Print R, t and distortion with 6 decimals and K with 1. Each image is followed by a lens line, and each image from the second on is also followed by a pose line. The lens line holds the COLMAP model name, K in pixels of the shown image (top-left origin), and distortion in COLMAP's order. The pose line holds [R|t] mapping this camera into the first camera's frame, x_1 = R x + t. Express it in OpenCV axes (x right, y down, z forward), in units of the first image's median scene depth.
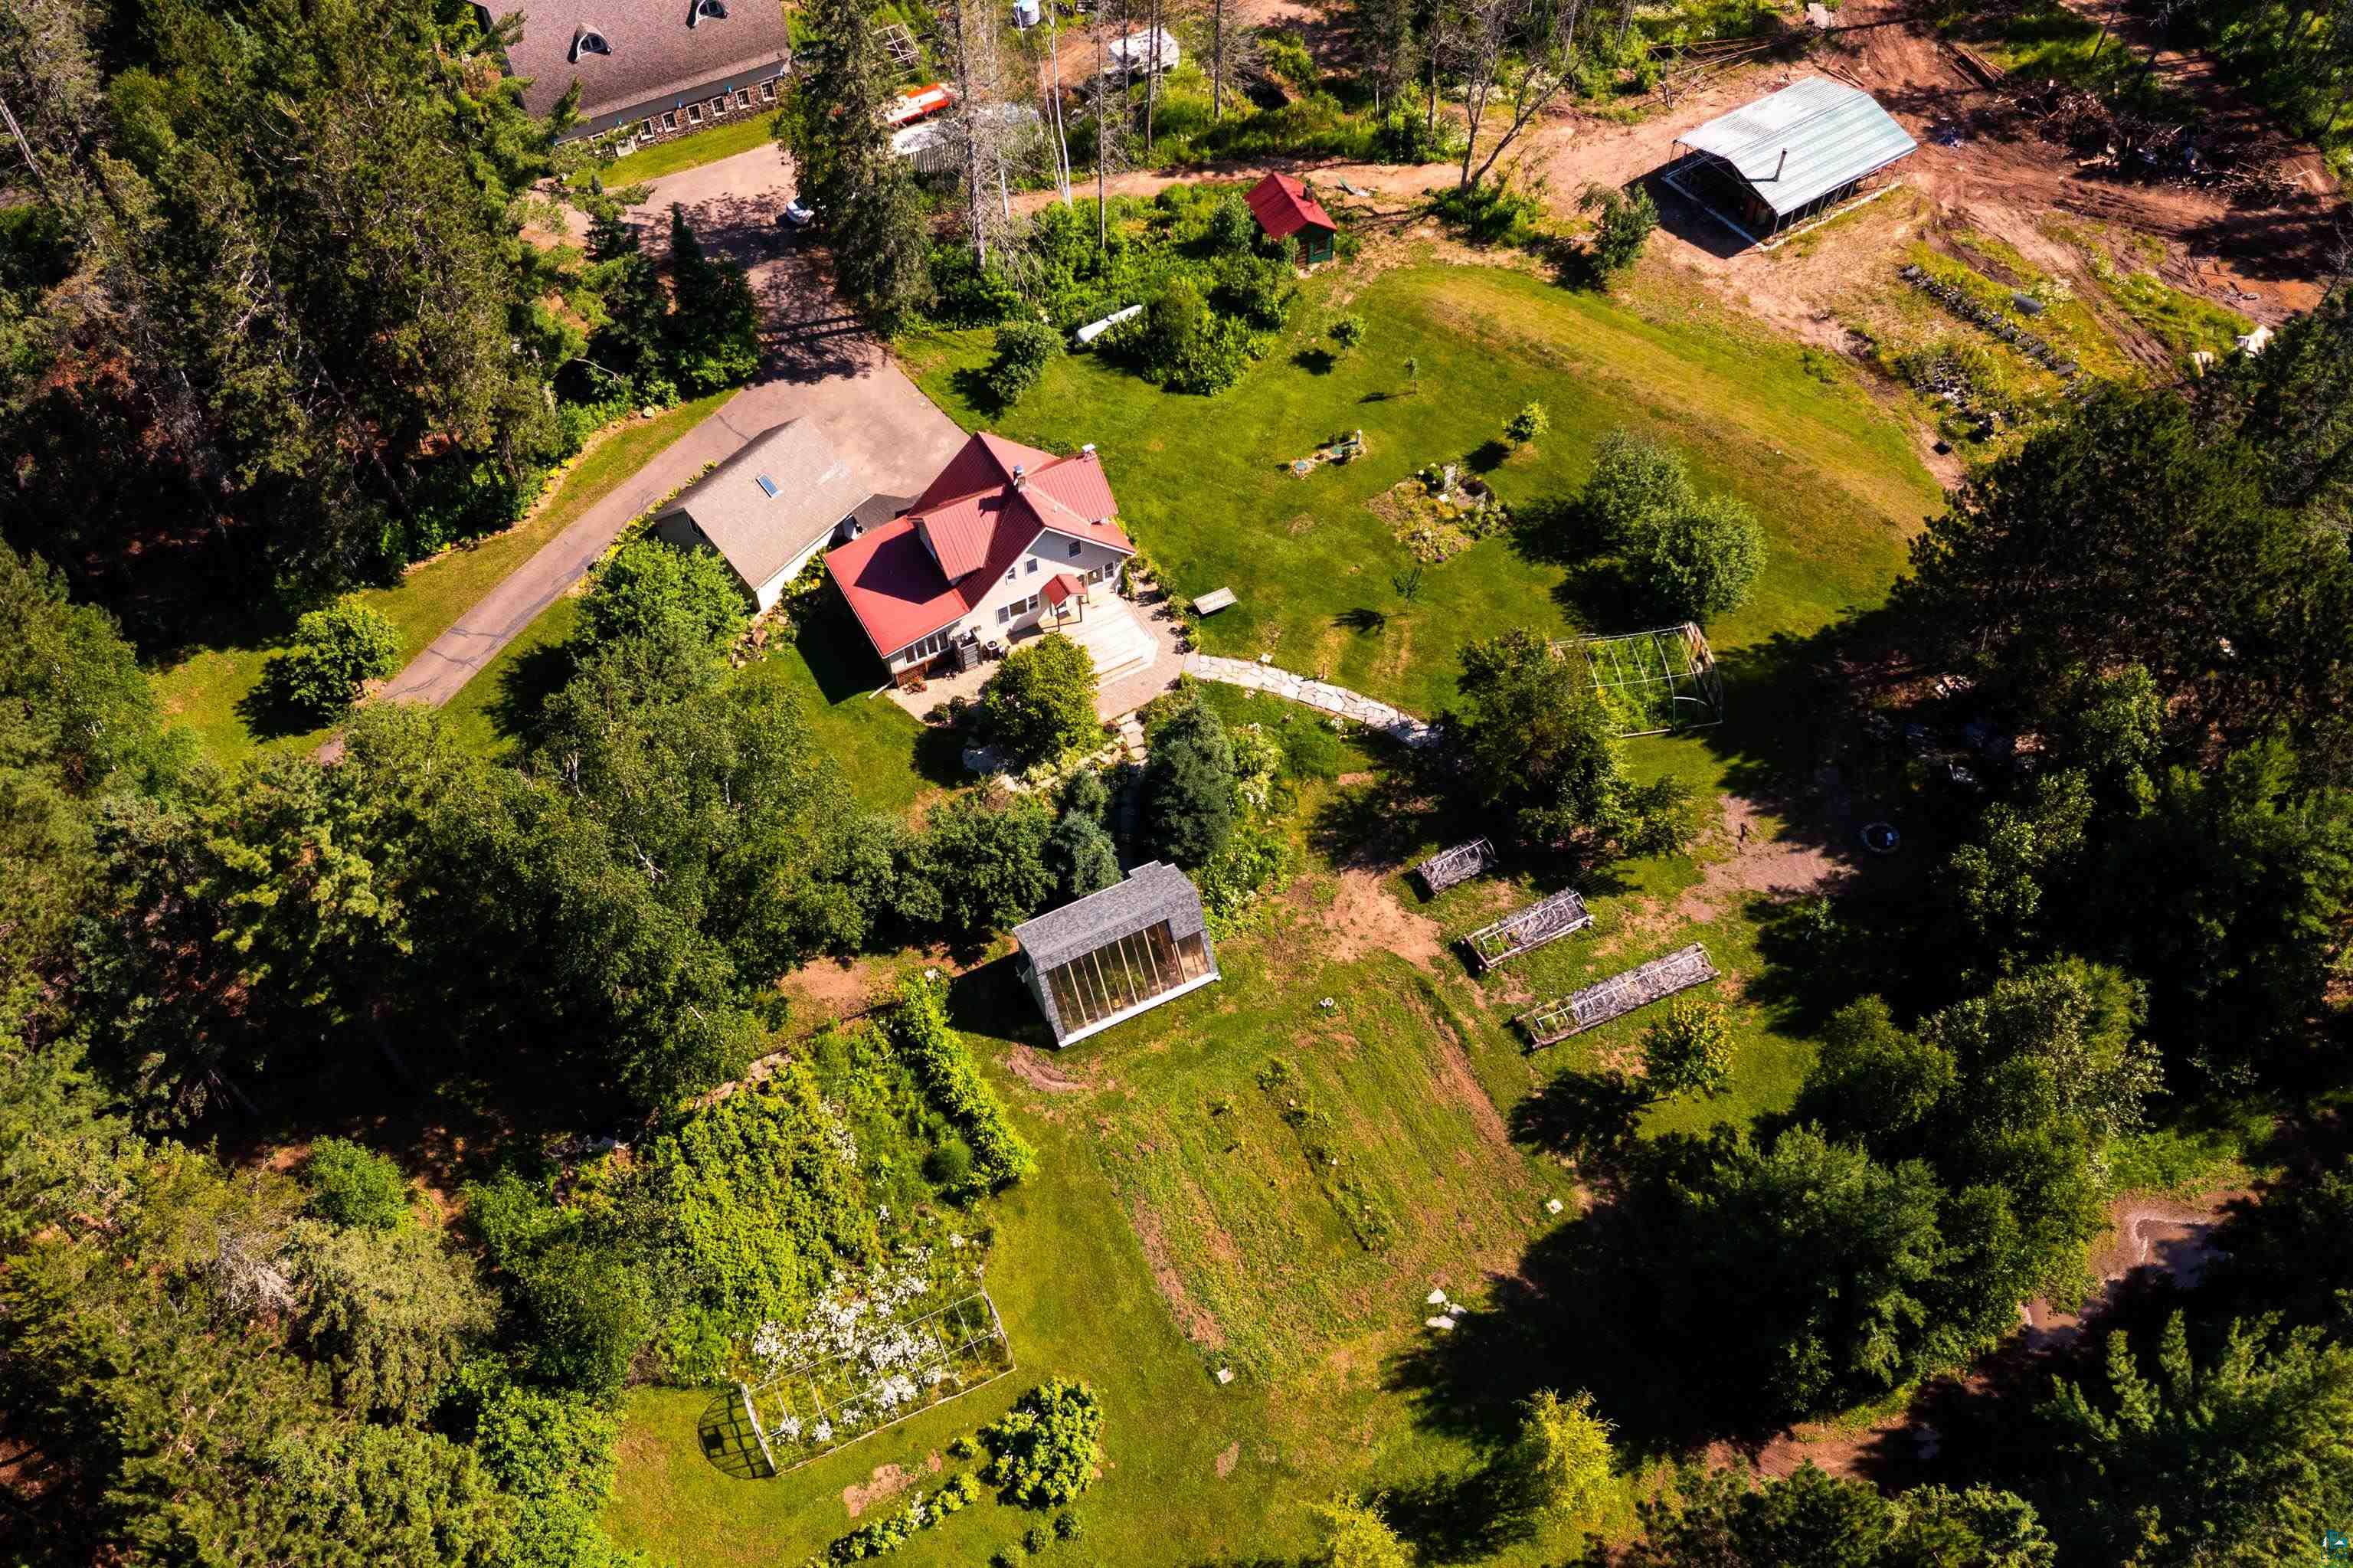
lens RADIAL K [[1861.8, 0, 1176.5], [0, 1861.8, 784.0], [0, 0, 1]] dist [-0.028007, 0.009467]
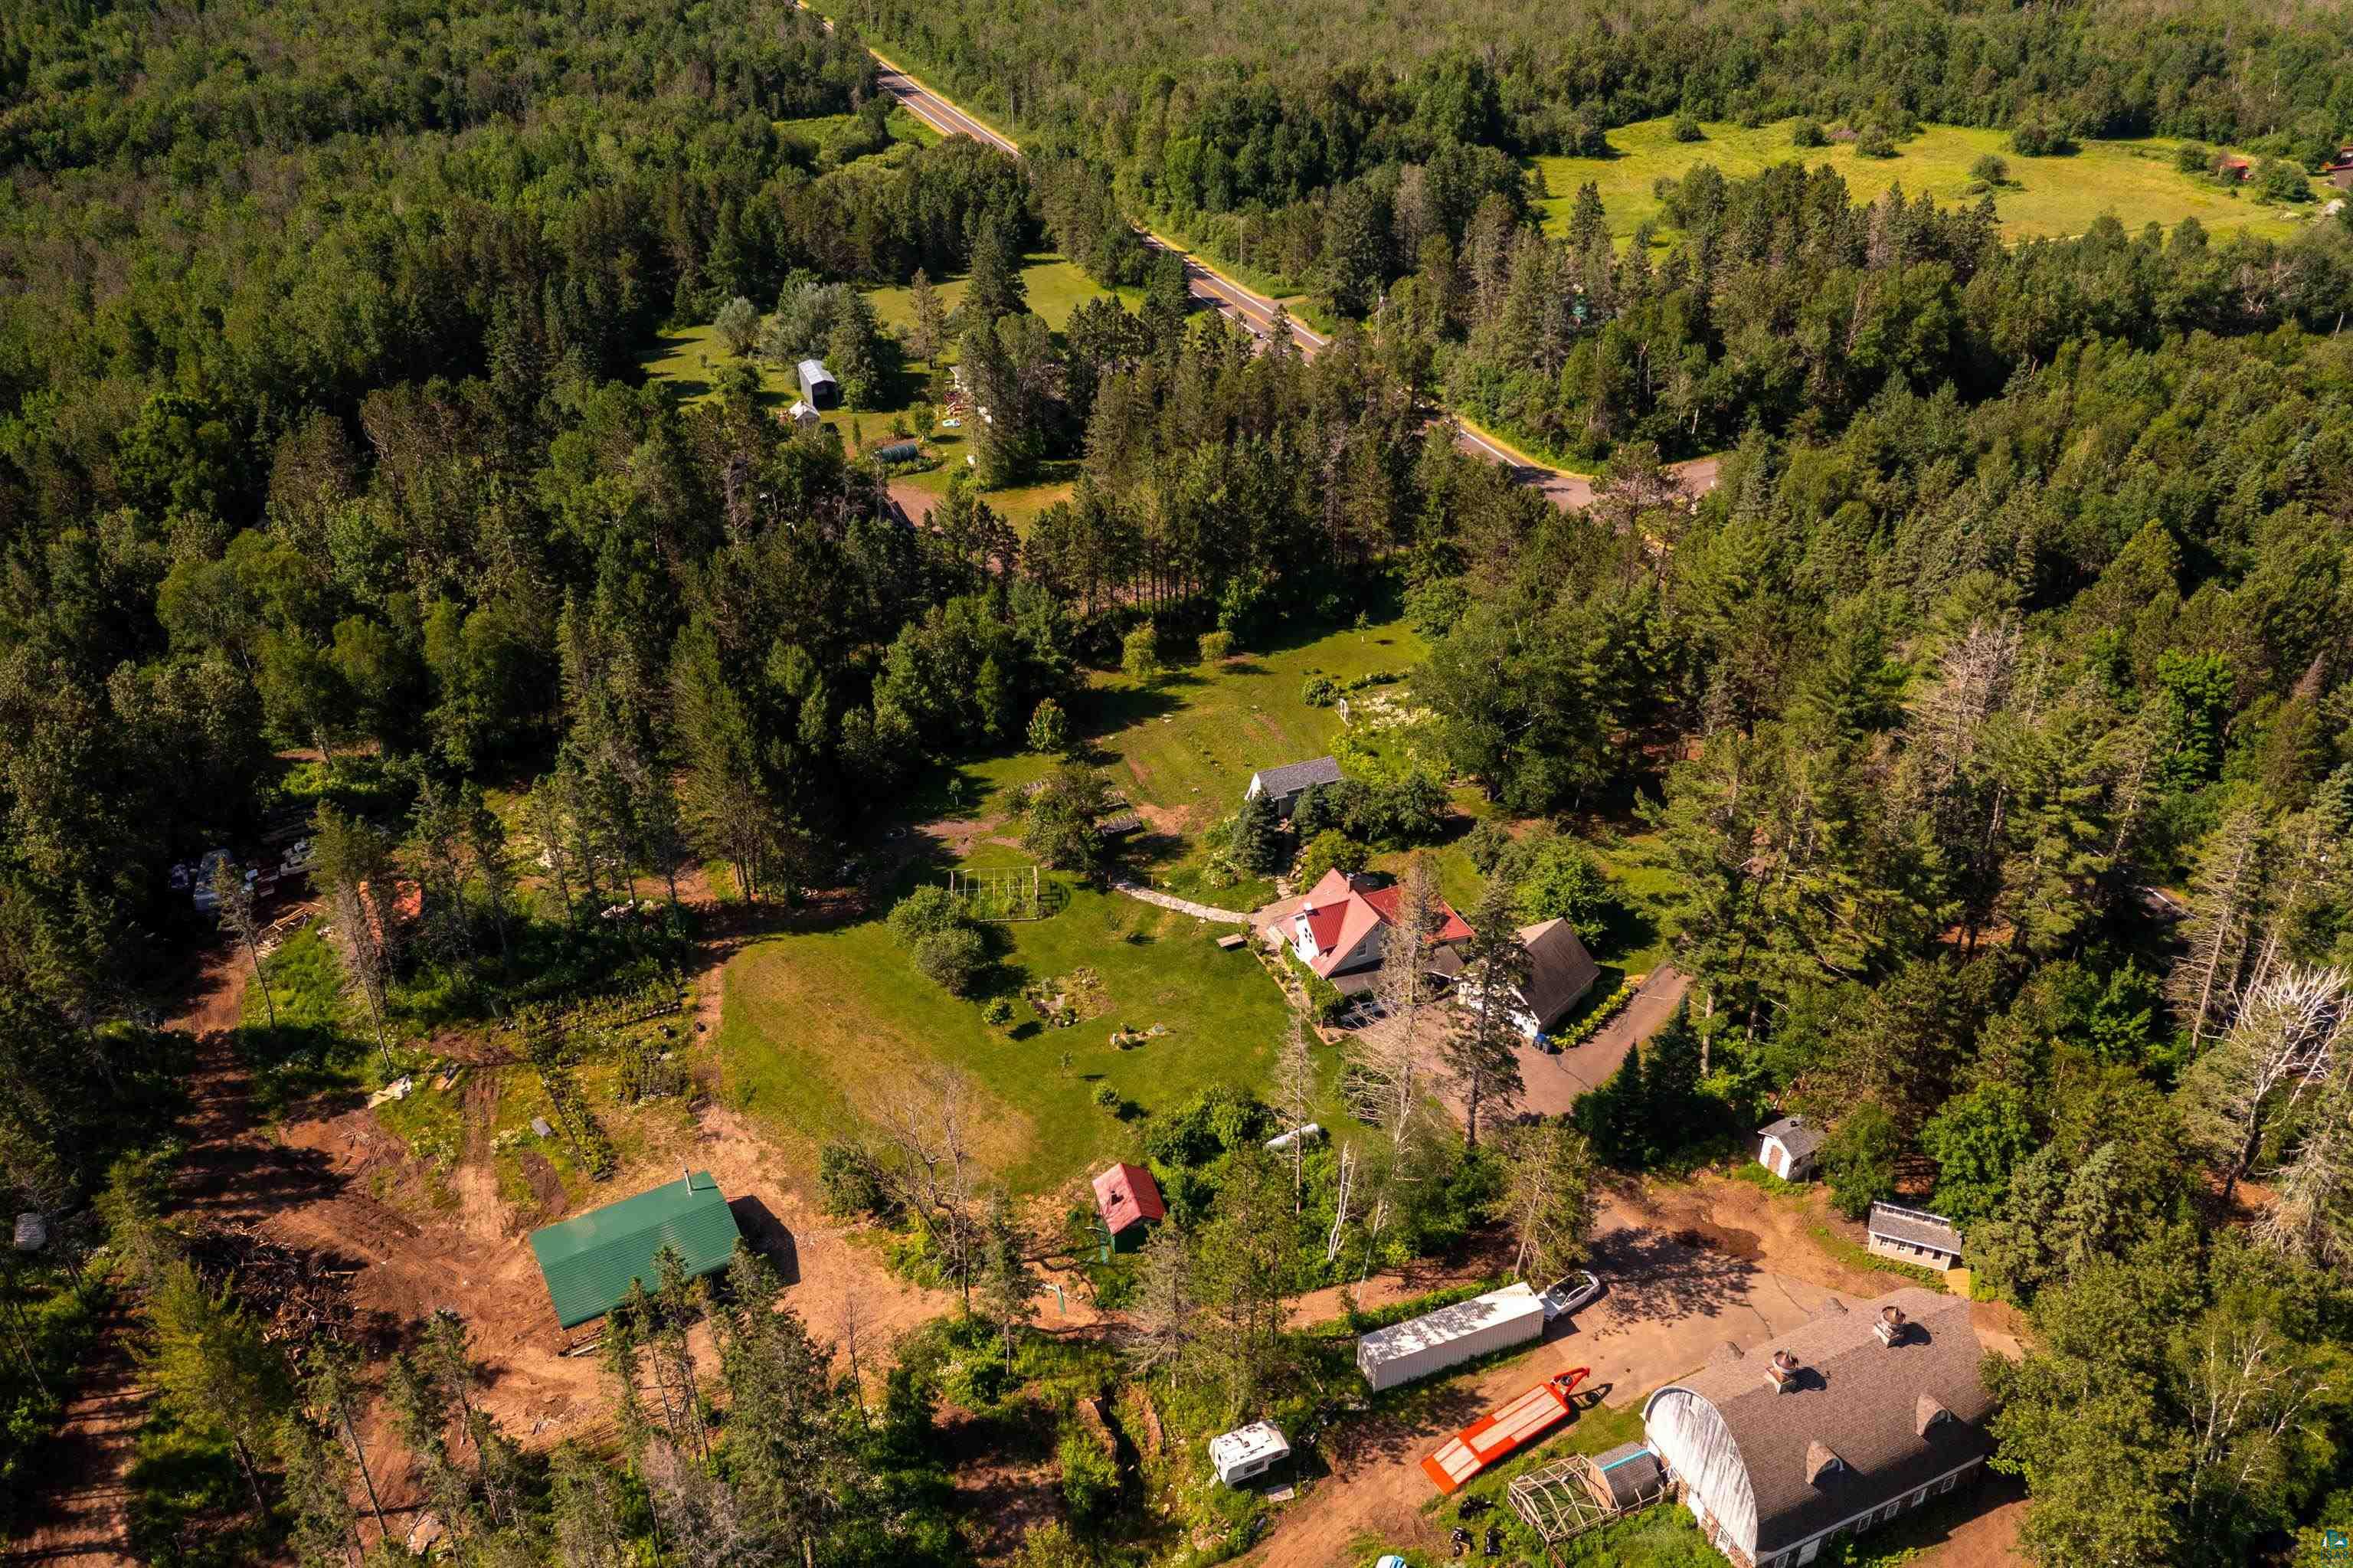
lens RADIAL K [[1861.8, 0, 1176.5], [0, 1861.8, 784.0], [0, 0, 1]] dist [-0.028007, 0.009467]
pose [[-0.996438, -0.038827, 0.074857, -0.050044], [0.071459, 0.082538, 0.994023, -1.753596], [-0.044774, 0.995831, -0.079469, 1.016232]]
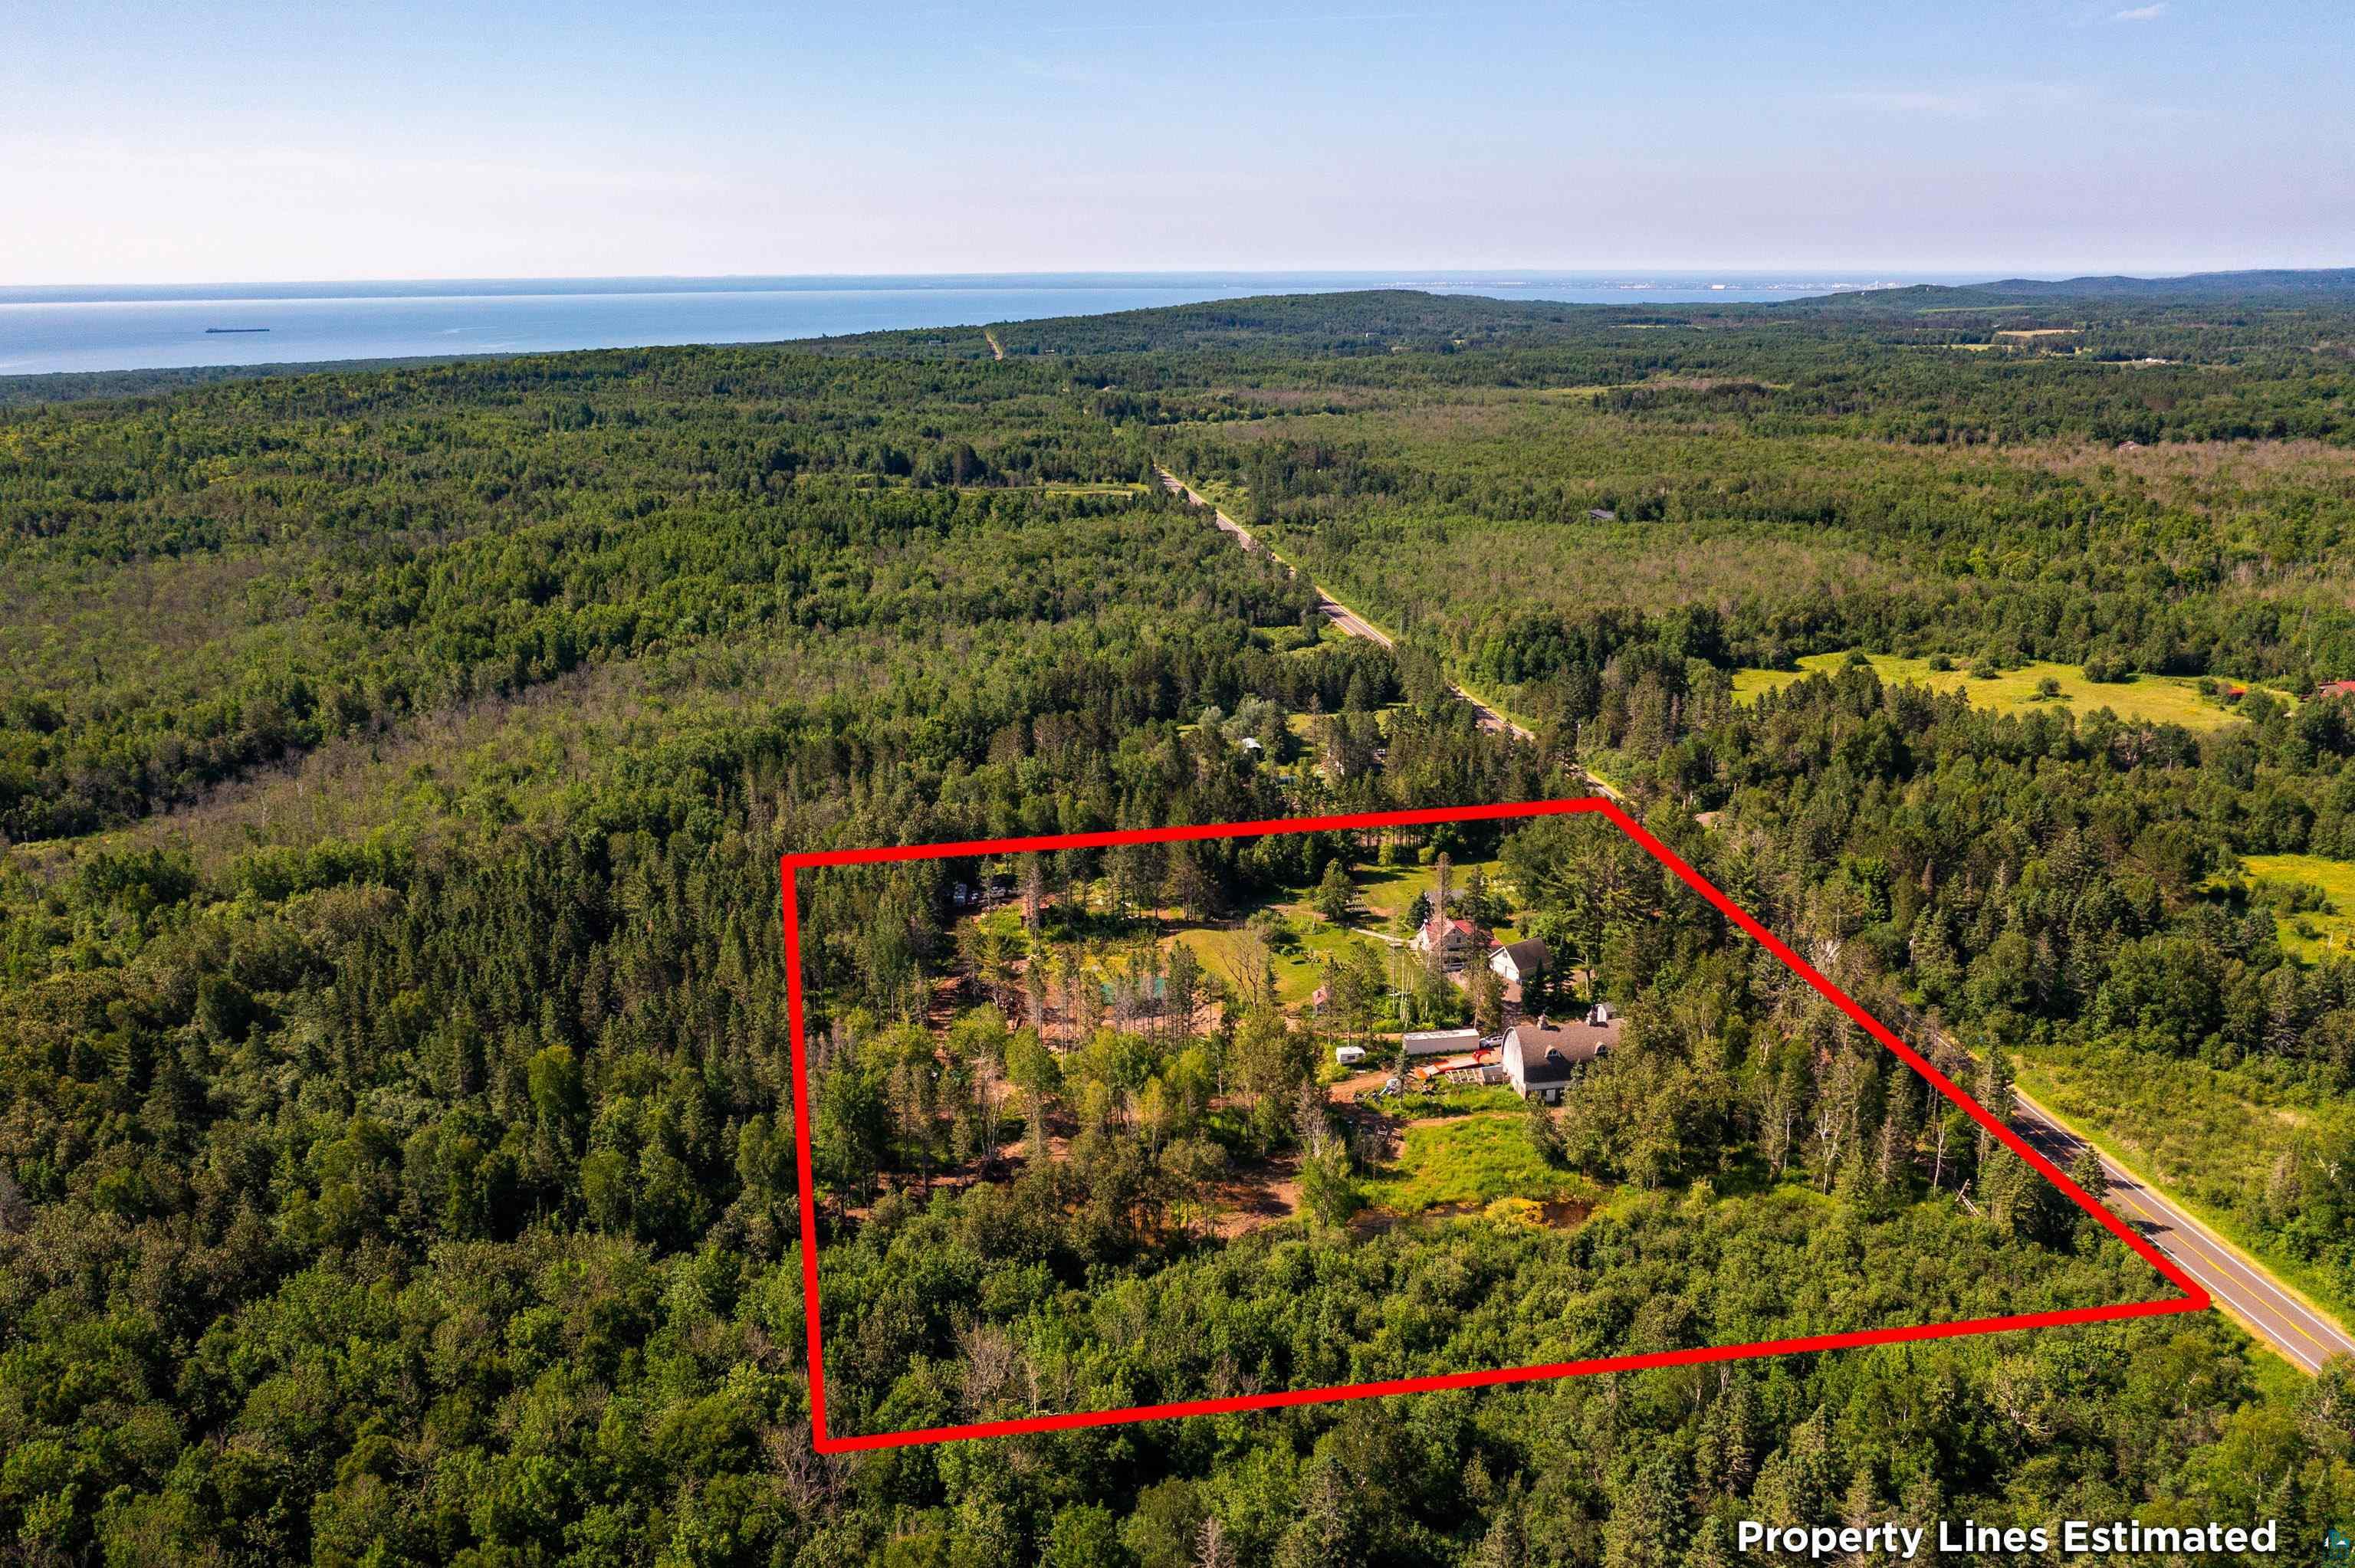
lens RADIAL K [[1863.0, 0, 1177.5], [0, 1863.0, 784.0], [0, 0, 1]] dist [-0.028007, 0.009467]
pose [[-0.944135, -0.077652, 0.320280, -0.725166], [0.271040, 0.369886, 0.888663, -3.599240], [-0.187473, 0.925827, -0.328175, 2.013825]]
